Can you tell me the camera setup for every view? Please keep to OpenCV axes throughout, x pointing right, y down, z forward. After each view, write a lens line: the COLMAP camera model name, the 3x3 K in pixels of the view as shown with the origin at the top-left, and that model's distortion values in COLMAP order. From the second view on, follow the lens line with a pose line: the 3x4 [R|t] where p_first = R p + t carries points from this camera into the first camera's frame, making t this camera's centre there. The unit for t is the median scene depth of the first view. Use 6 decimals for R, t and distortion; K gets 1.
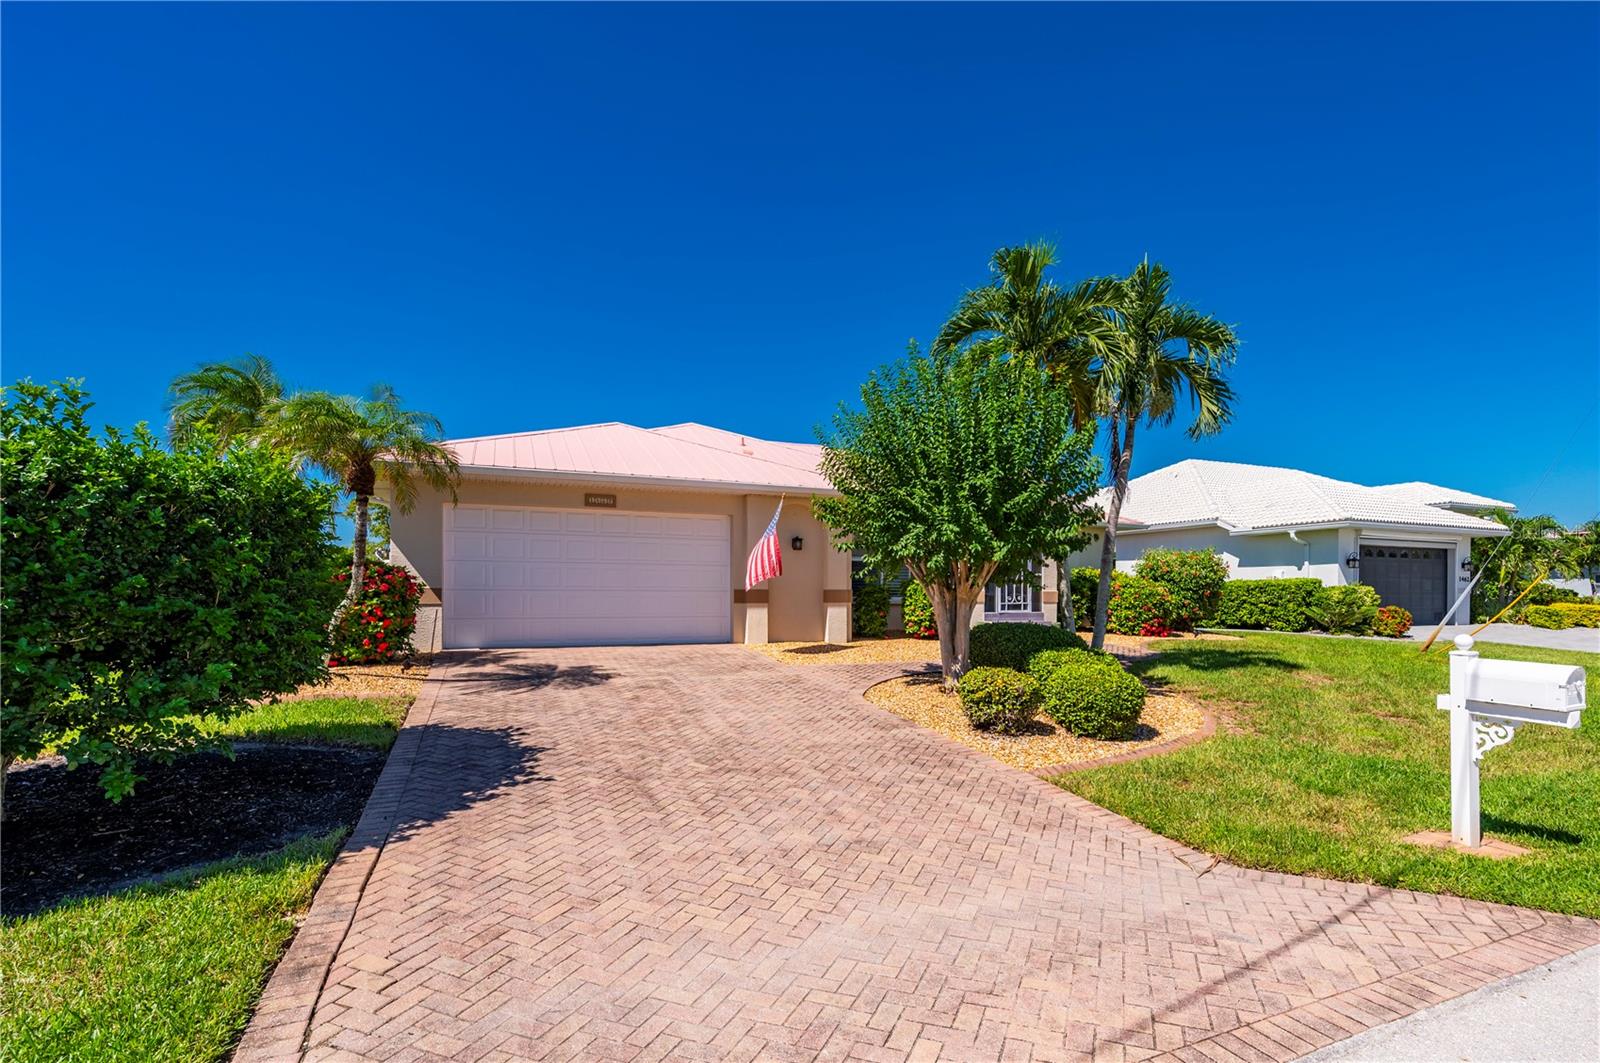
lens RADIAL K [[704.1, 0, 803.6], [0, 704.1, 590.6], [0, 0, 1]] dist [-0.009429, 0.001504]
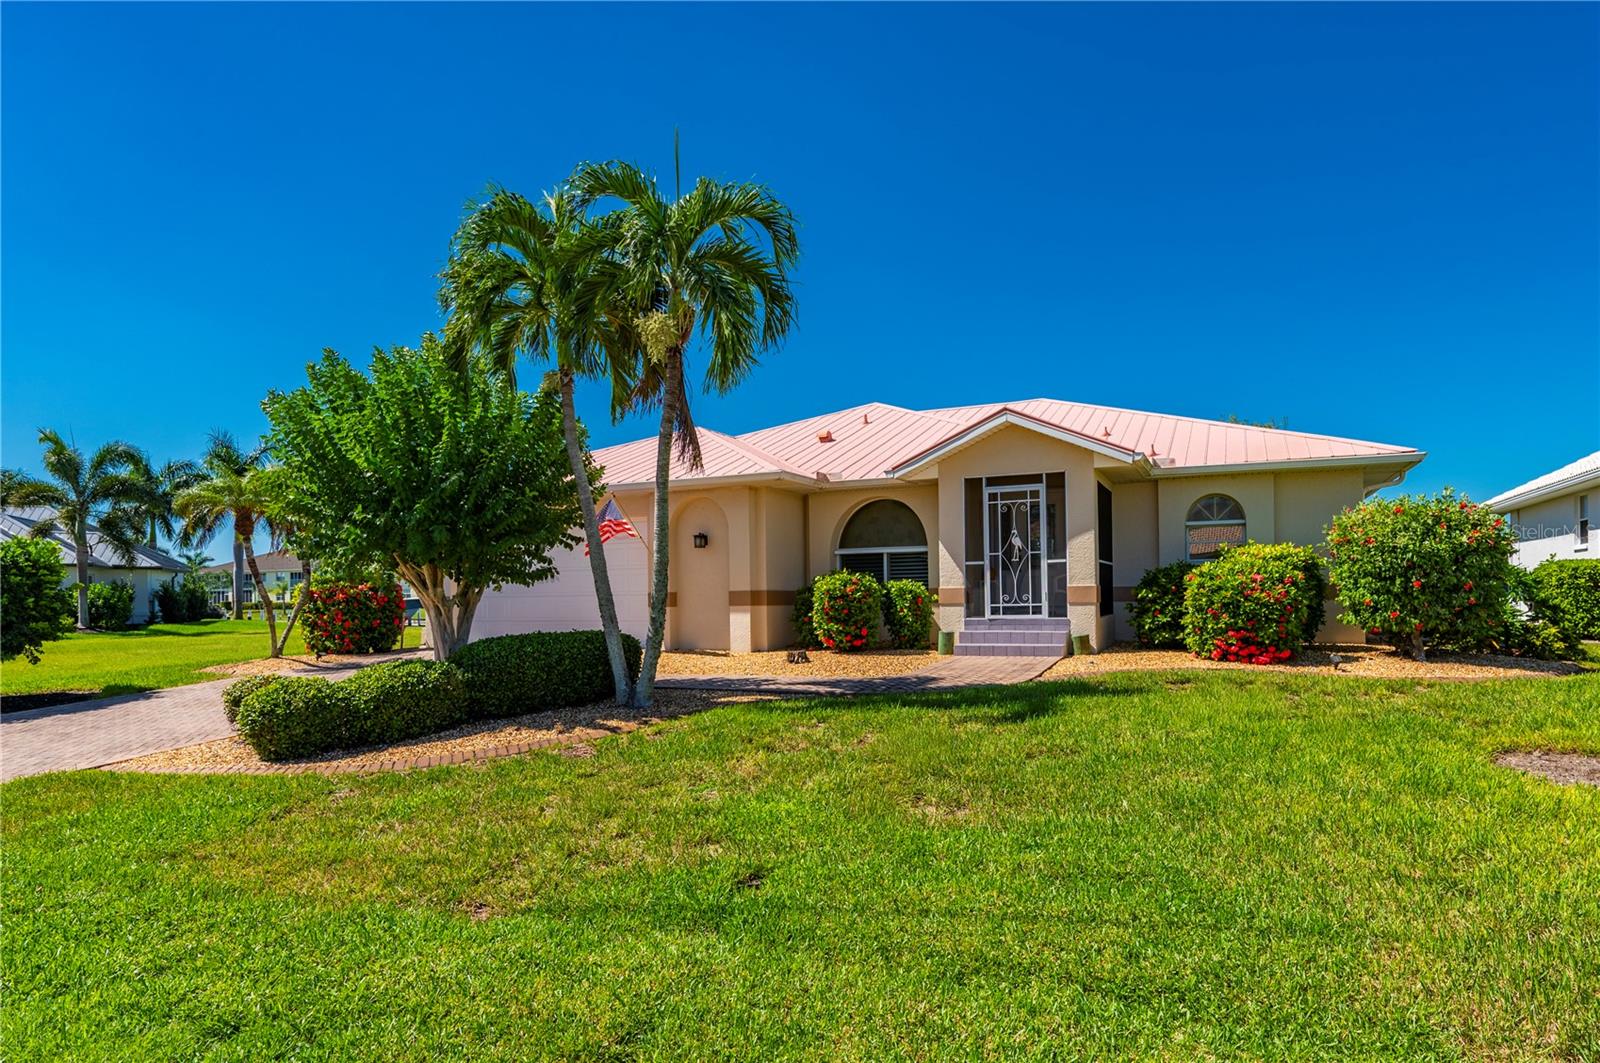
lens RADIAL K [[829.9, 0, 885.5], [0, 829.9, 599.9], [0, 0, 1]] dist [-0.005540, 0.000407]
pose [[0.728590, -0.010379, -0.684872, 0.750578], [0.018800, 0.999812, 0.004849, 0.006755], [0.684692, -0.016408, 0.728647, 0.323171]]
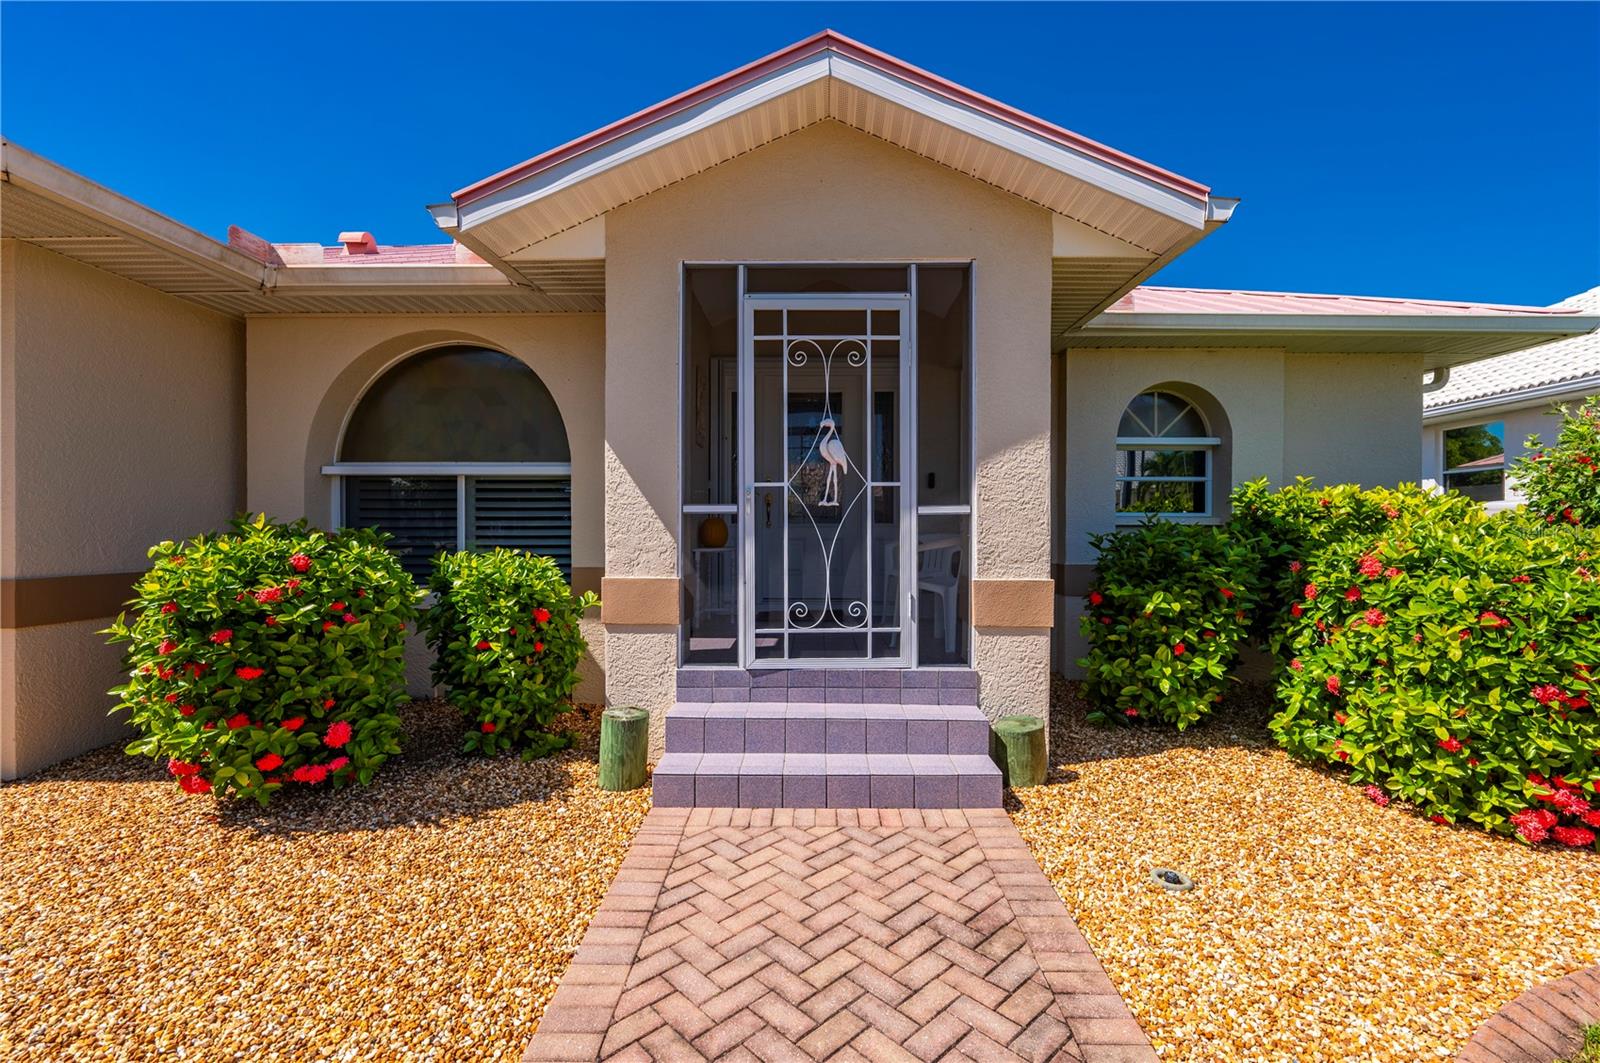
lens RADIAL K [[715.1, 0, 792.6], [0, 715.1, 537.4], [0, 0, 1]] dist [-0.000101, -0.000144]
pose [[0.920455, 0.002162, -0.390842, 0.380489], [0.001609, 0.999955, 0.009319, -0.016094], [0.390845, -0.009207, 0.920410, 0.760290]]
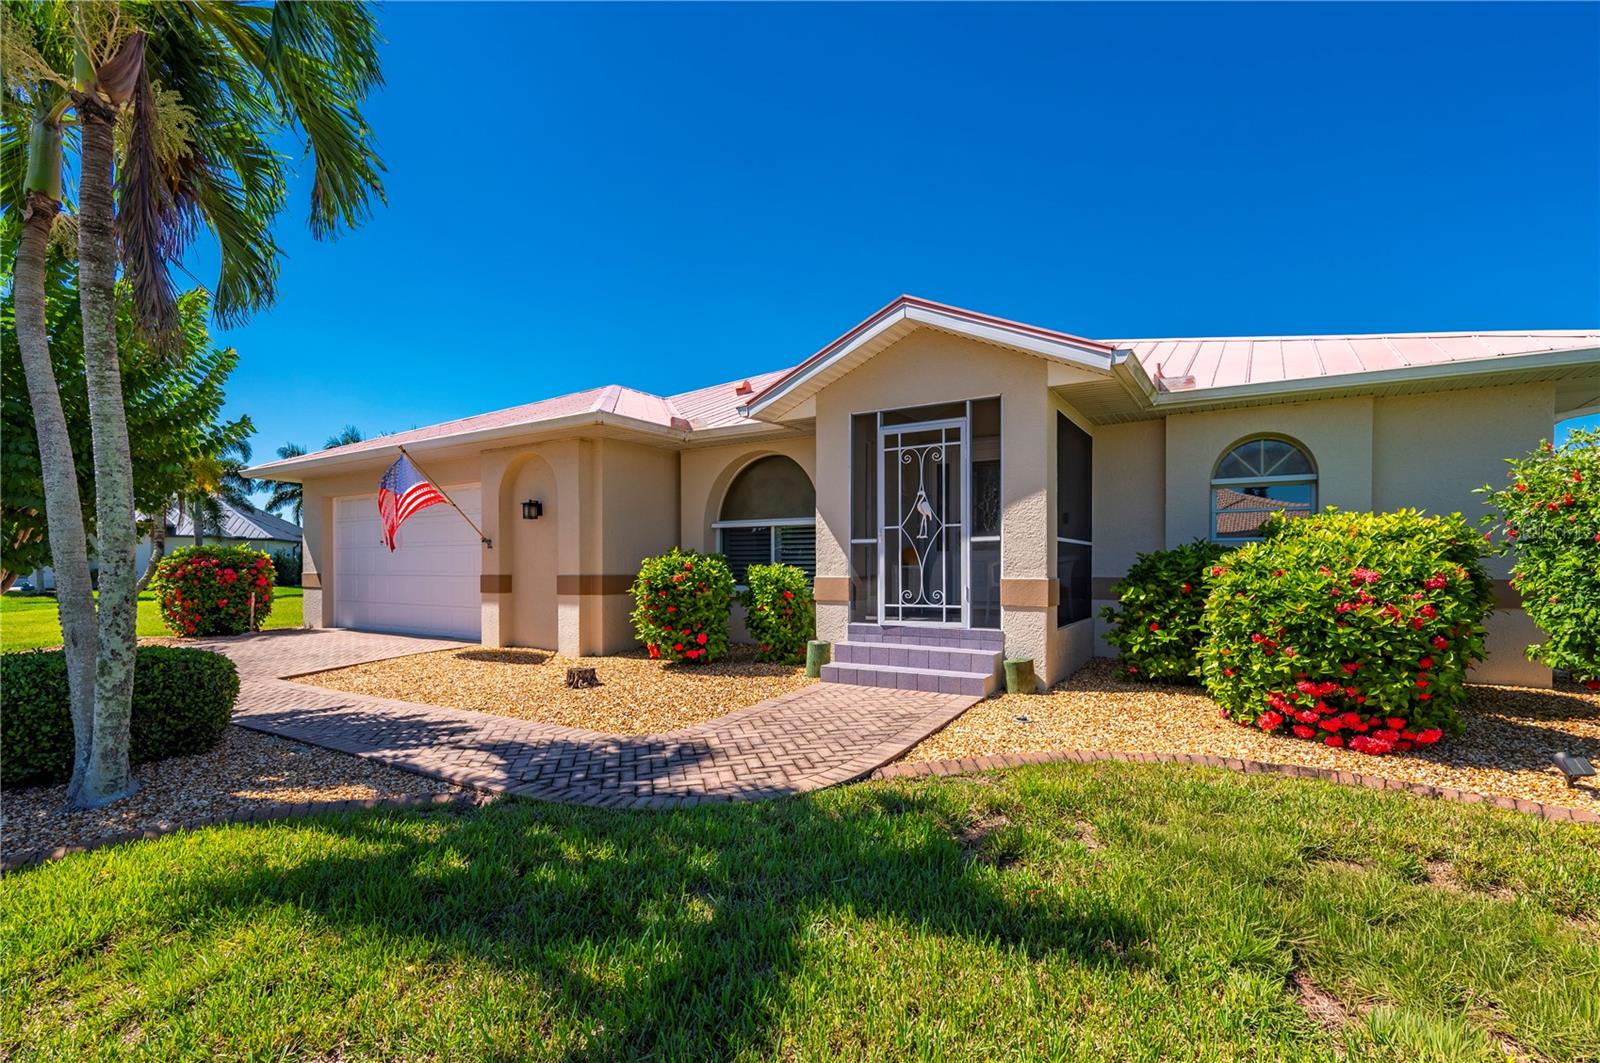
lens RADIAL K [[715.1, 0, 790.9], [0, 715.1, 573.4], [0, 0, 1]] dist [-0.000101, -0.000144]
pose [[0.588322, 0.003182, -0.808620, 0.608399], [0.004347, 0.999965, 0.007098, -0.006003], [0.808615, -0.007691, 0.588288, 0.660870]]
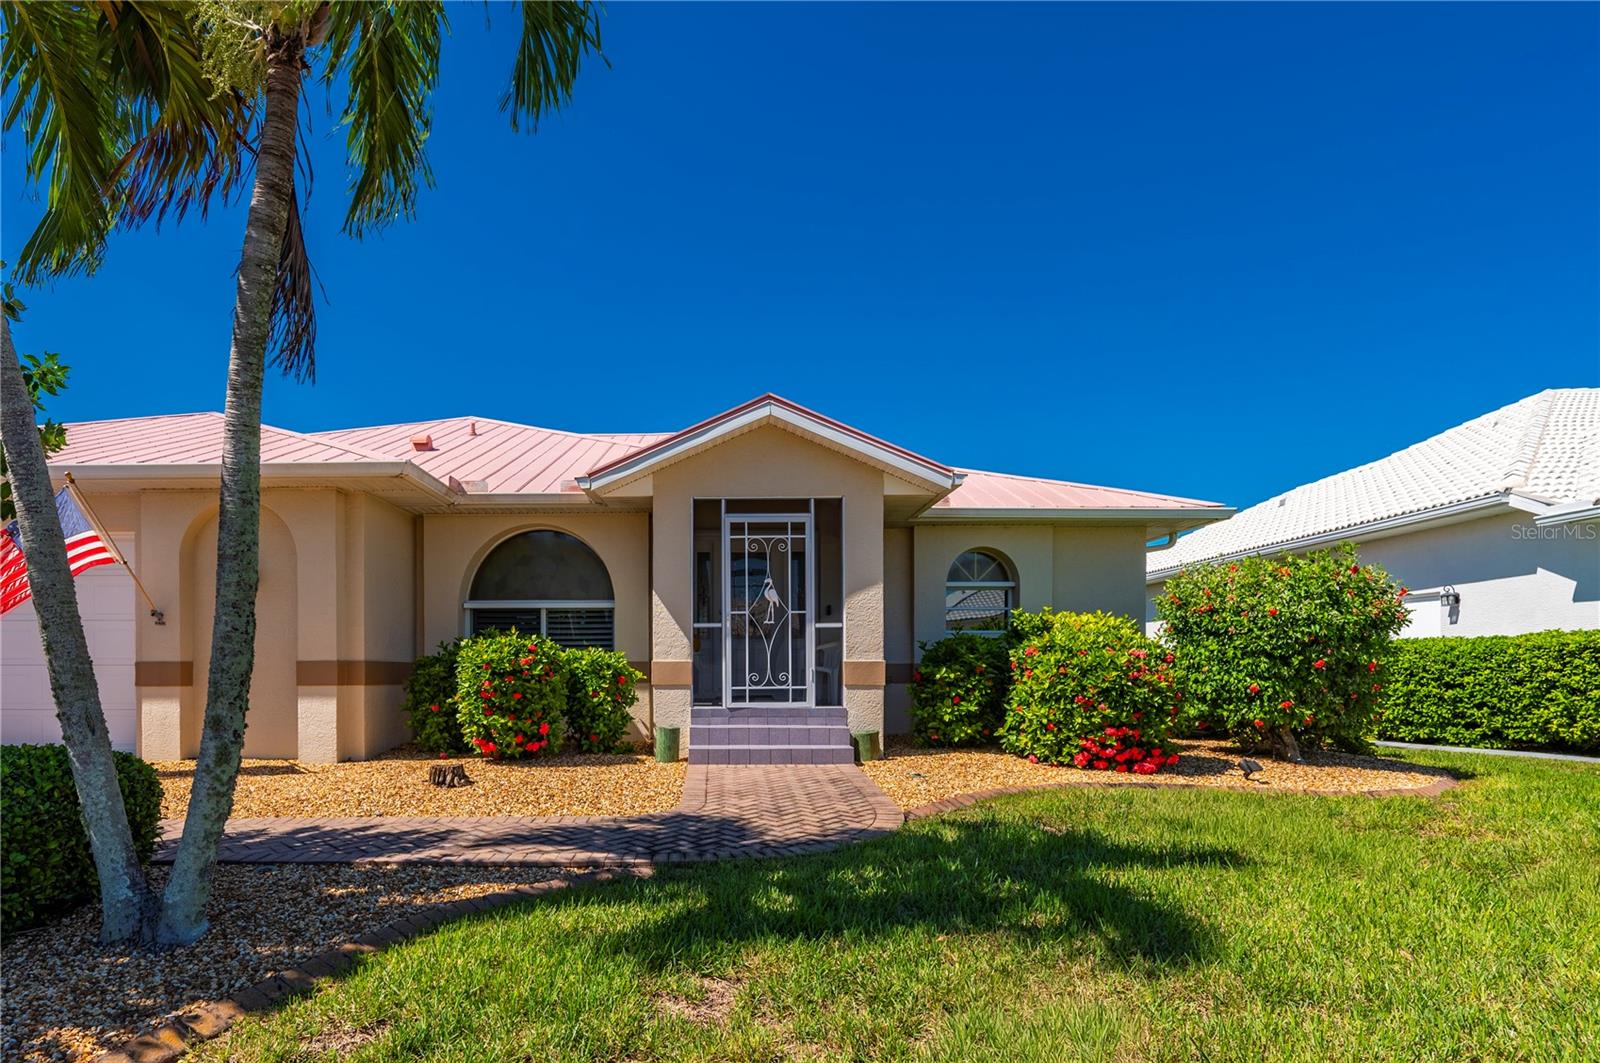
lens RADIAL K [[840.5, 0, 692.4], [0, 840.5, 673.3], [0, 0, 1]] dist [-0.003867, -0.000736]
pose [[0.917282, -0.003668, -0.398221, 0.470479], [0.005646, 0.999977, 0.003793, 0.005987], [0.398198, -0.005728, 0.917282, 0.461764]]
